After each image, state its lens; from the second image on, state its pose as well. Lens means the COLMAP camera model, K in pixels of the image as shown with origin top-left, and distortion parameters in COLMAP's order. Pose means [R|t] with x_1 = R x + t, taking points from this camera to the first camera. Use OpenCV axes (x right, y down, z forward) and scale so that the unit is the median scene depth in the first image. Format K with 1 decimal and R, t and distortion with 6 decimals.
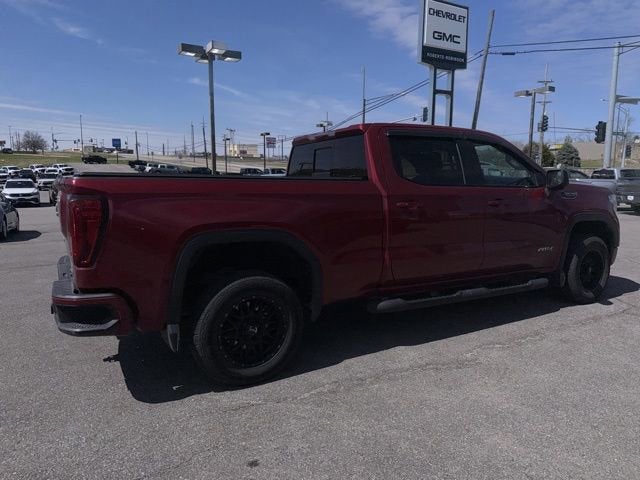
lens RADIAL K [[454.8, 0, 328.4], [0, 454.8, 238.7], [0, 0, 1]] dist [0.044762, -0.054180]
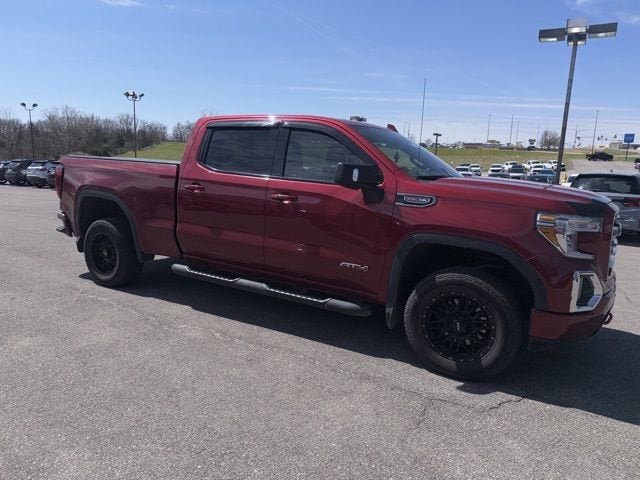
lens RADIAL K [[455.1, 0, 322.9], [0, 455.1, 239.5], [0, 0, 1]] dist [0.049362, -0.057689]
pose [[0.483440, 0.162536, -0.860156, 0.337203], [-0.156378, 0.982840, 0.097829, -0.026556], [0.861297, 0.087215, 0.500561, 0.176765]]
